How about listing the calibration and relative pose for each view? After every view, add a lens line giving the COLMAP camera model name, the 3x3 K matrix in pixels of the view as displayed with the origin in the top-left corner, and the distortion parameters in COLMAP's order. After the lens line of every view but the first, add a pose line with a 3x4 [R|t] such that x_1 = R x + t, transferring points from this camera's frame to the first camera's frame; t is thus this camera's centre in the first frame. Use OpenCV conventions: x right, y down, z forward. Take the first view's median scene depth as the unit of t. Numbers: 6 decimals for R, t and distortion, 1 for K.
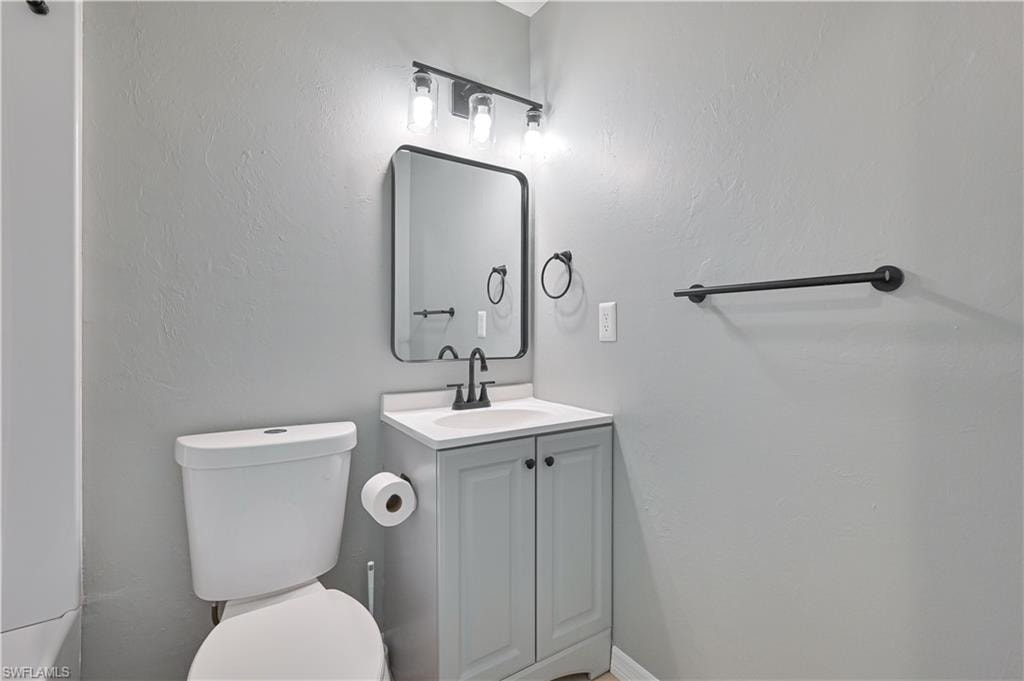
lens RADIAL K [[410.6, 0, 514.7], [0, 410.6, 331.1], [0, 0, 1]] dist [0.000861, 0.000114]
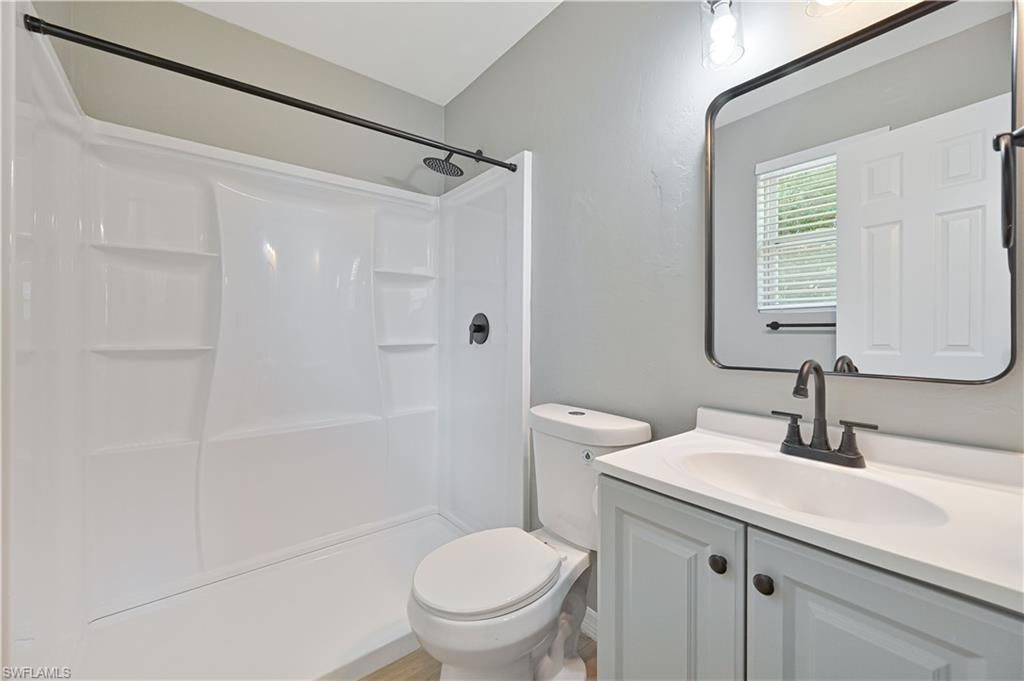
lens RADIAL K [[410.6, 0, 514.7], [0, 410.6, 331.1], [0, 0, 1]] dist [0.000861, 0.000114]
pose [[0.137343, -0.005829, -0.990506, 0.421265], [0.002346, 0.999982, -0.005560, 0.006807], [0.990521, -0.001560, 0.137354, 0.492914]]
